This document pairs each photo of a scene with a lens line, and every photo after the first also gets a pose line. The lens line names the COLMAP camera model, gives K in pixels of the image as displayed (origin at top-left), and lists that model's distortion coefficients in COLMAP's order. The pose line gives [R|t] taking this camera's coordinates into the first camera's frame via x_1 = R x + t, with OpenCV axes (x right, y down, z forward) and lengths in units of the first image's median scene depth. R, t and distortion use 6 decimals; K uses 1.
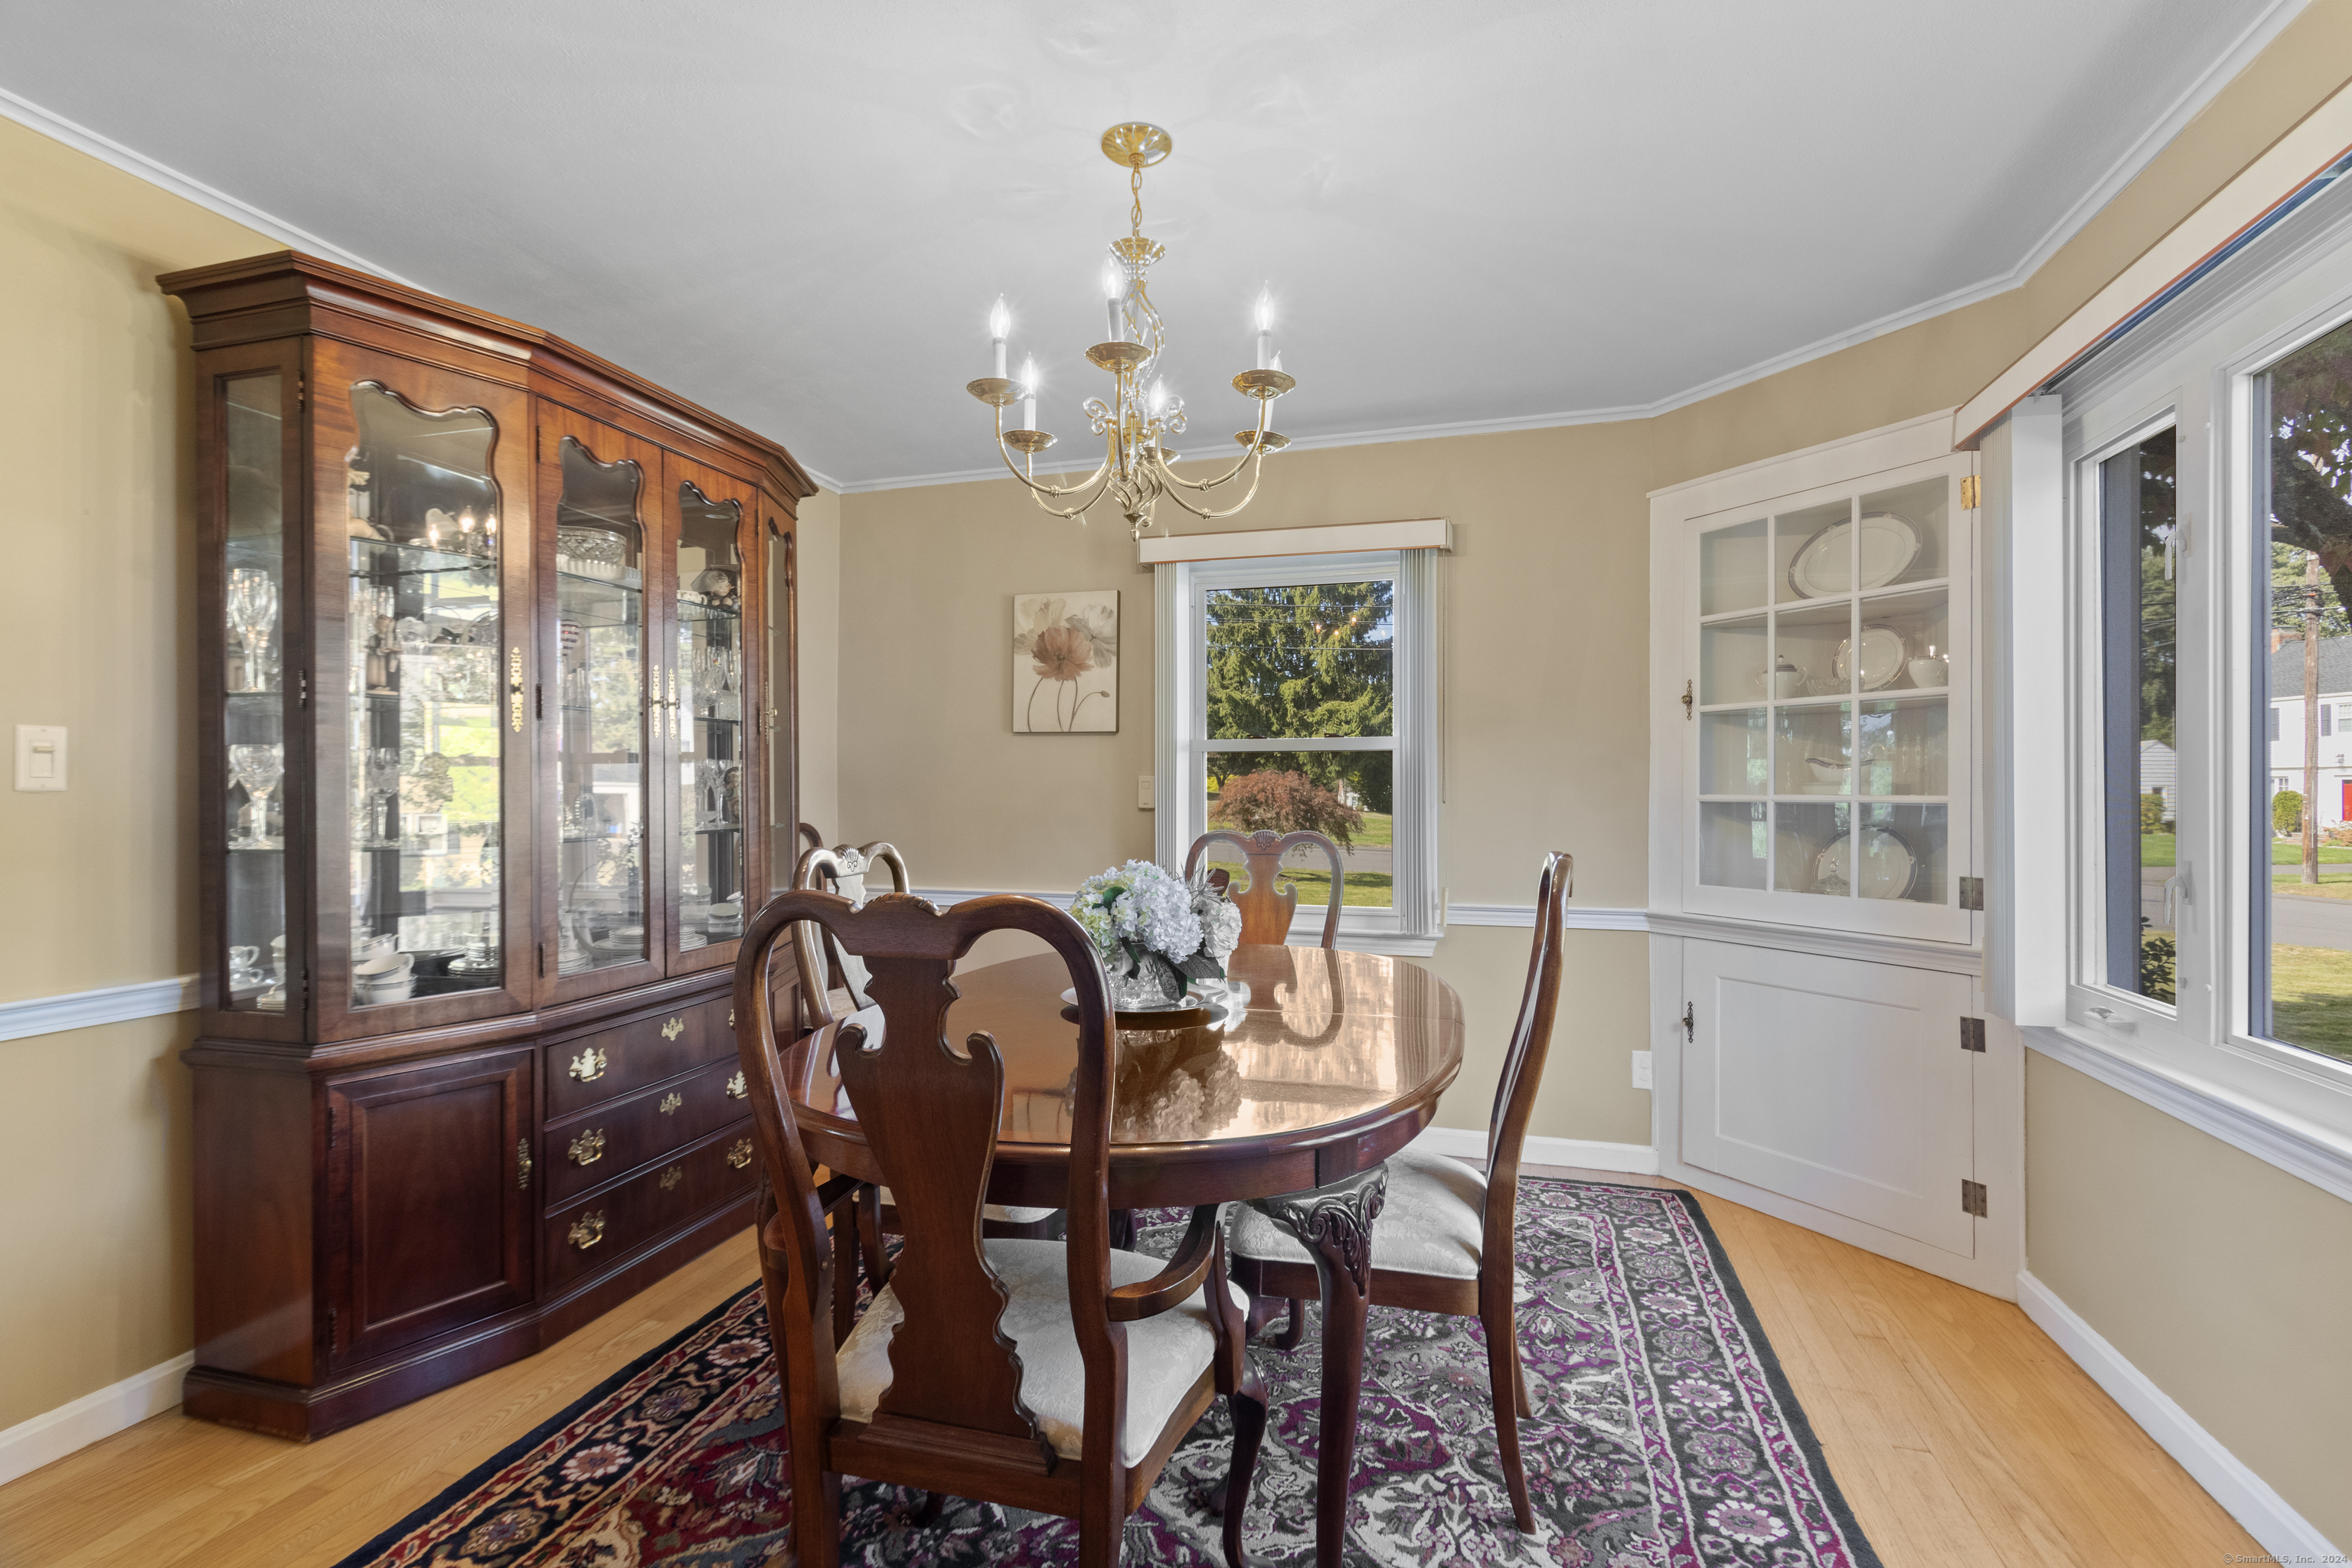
lens RADIAL K [[1084.8, 0, 1168.2], [0, 1084.8, 792.2], [0, 0, 1]] dist [0.004723, 0.000414]
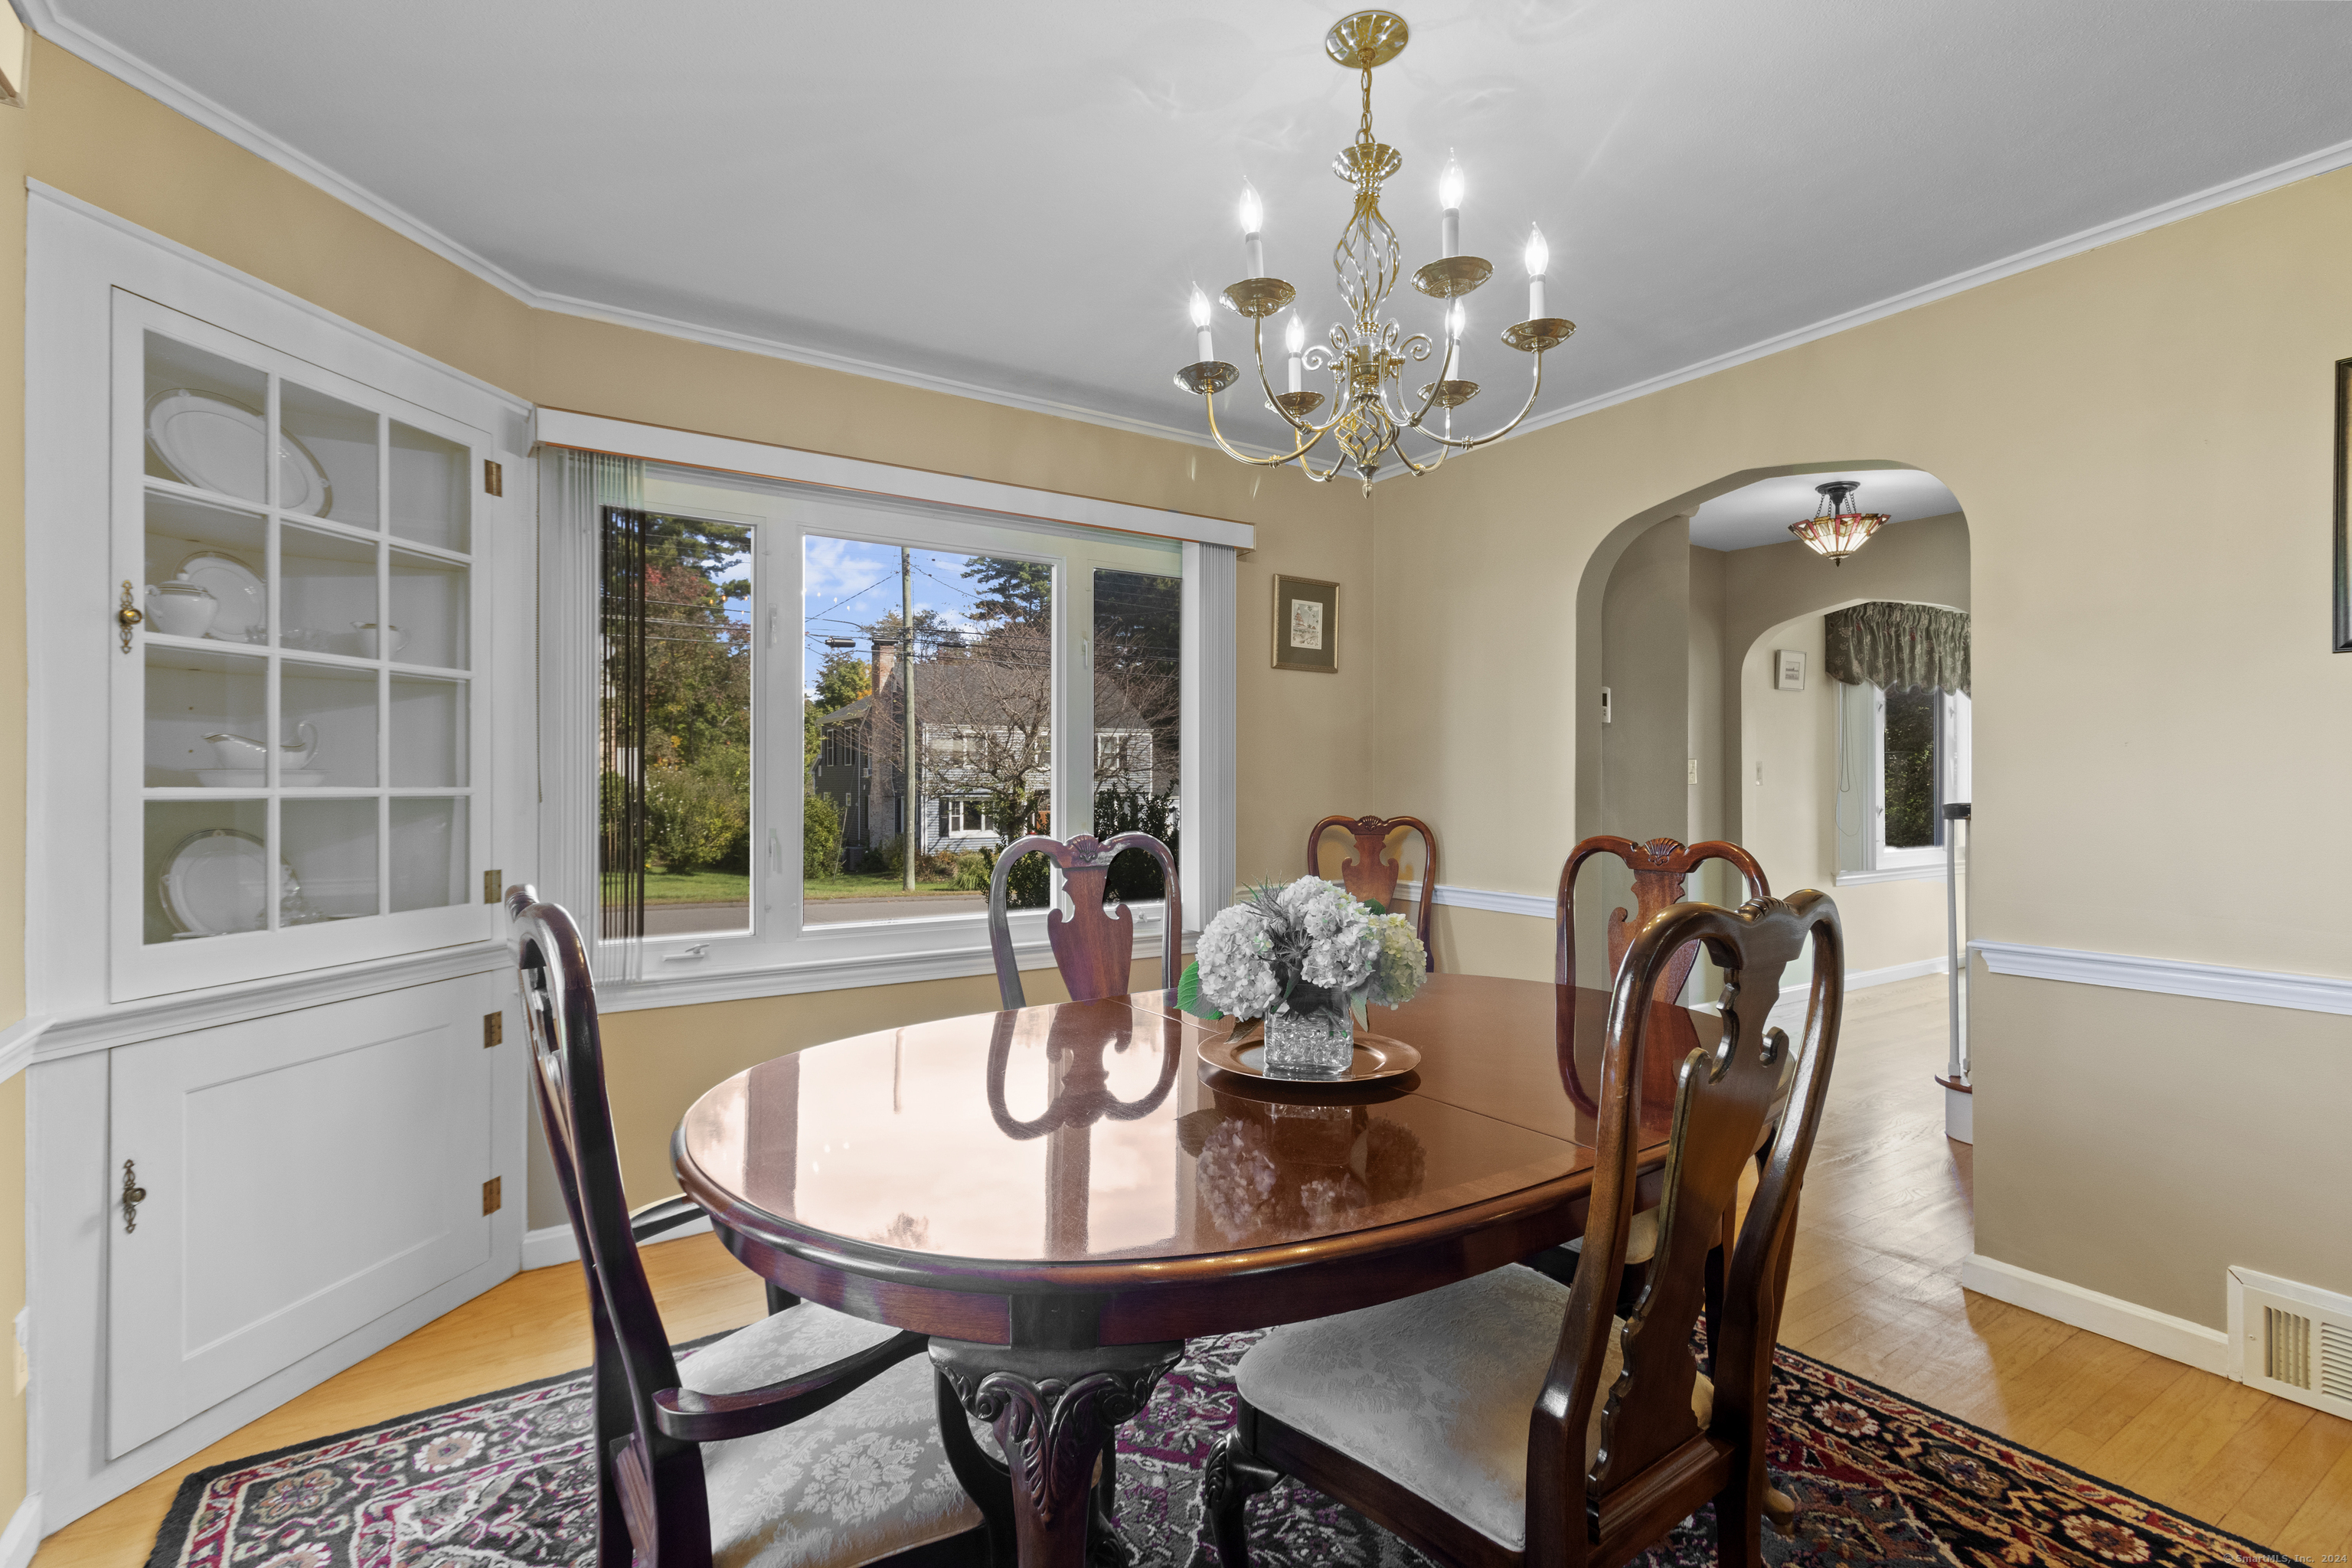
lens RADIAL K [[1084.8, 0, 1168.2], [0, 1084.8, 792.2], [0, 0, 1]] dist [0.004723, 0.000414]
pose [[-0.769957, -0.004198, 0.638082, -0.355413], [0.000323, 0.999976, 0.006968, 0.001312], [-0.638096, 0.005572, -0.769936, 1.364679]]
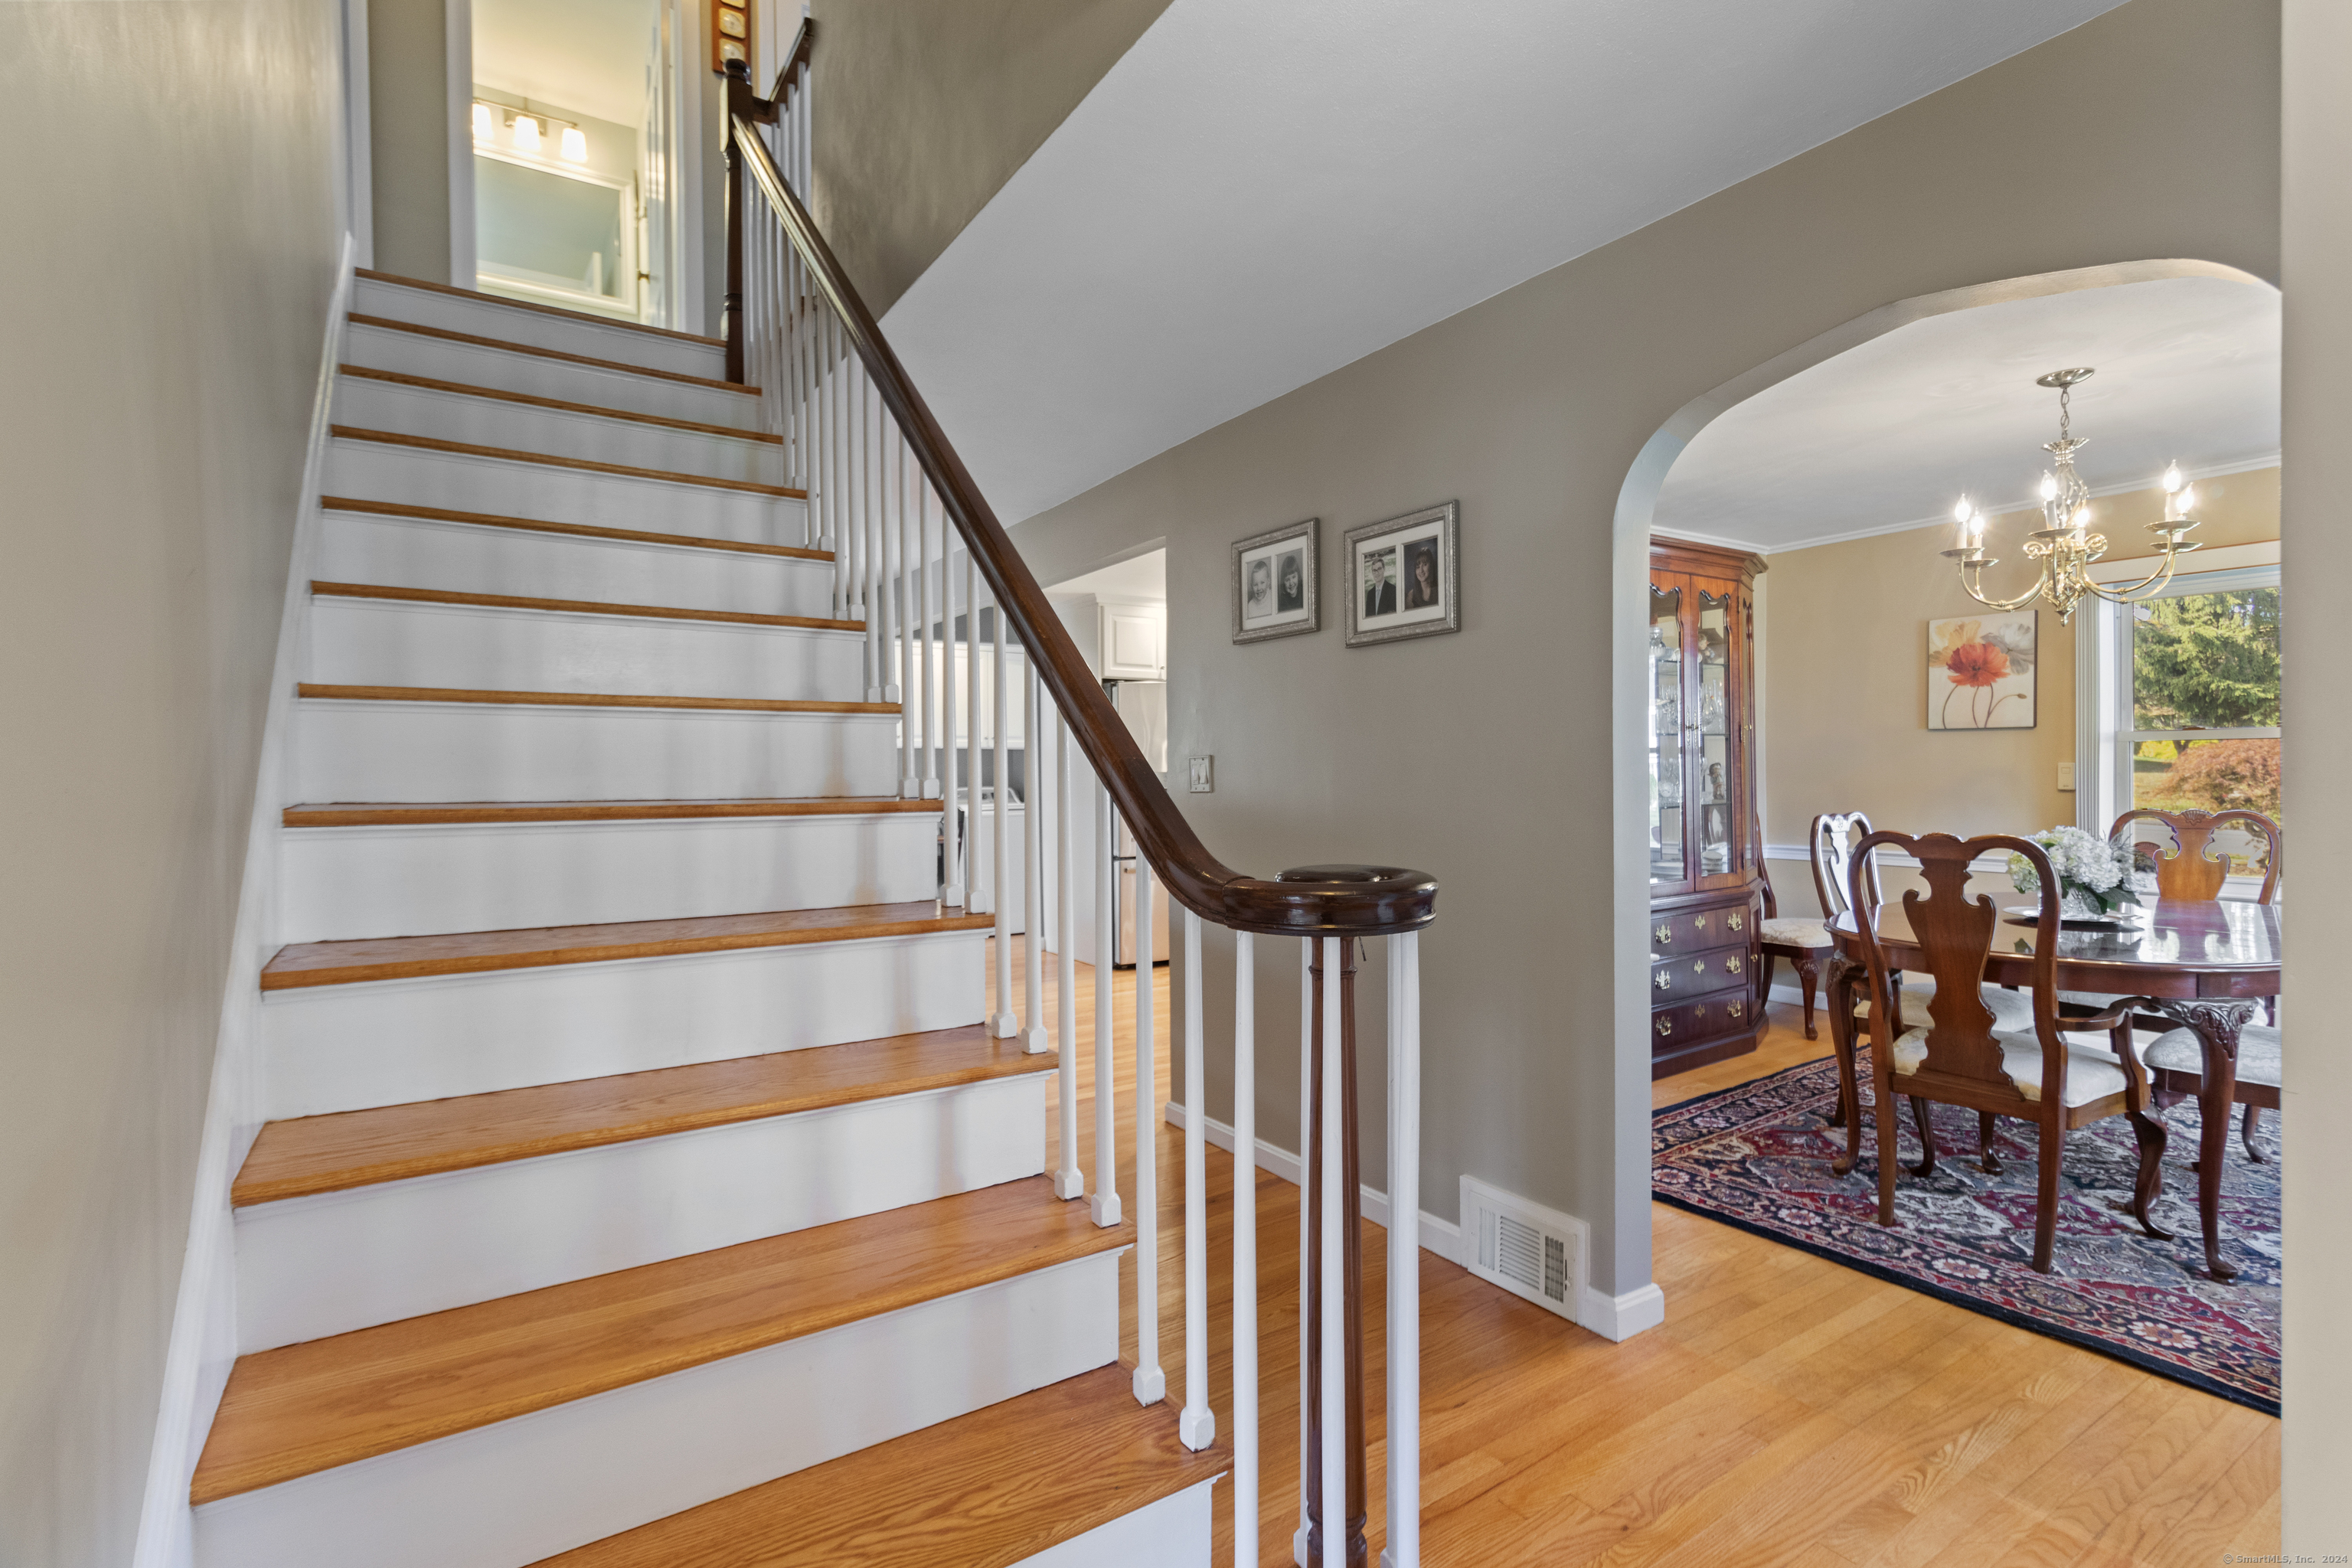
lens RADIAL K [[1087.6, 0, 1157.9], [0, 1087.6, 780.6], [0, 0, 1]] dist [0.003281, -0.000230]
pose [[0.760772, -0.001506, -0.649018, -0.003196], [0.010329, 0.999899, 0.009788, -0.025619], [0.648938, -0.014150, 0.760710, -0.840964]]
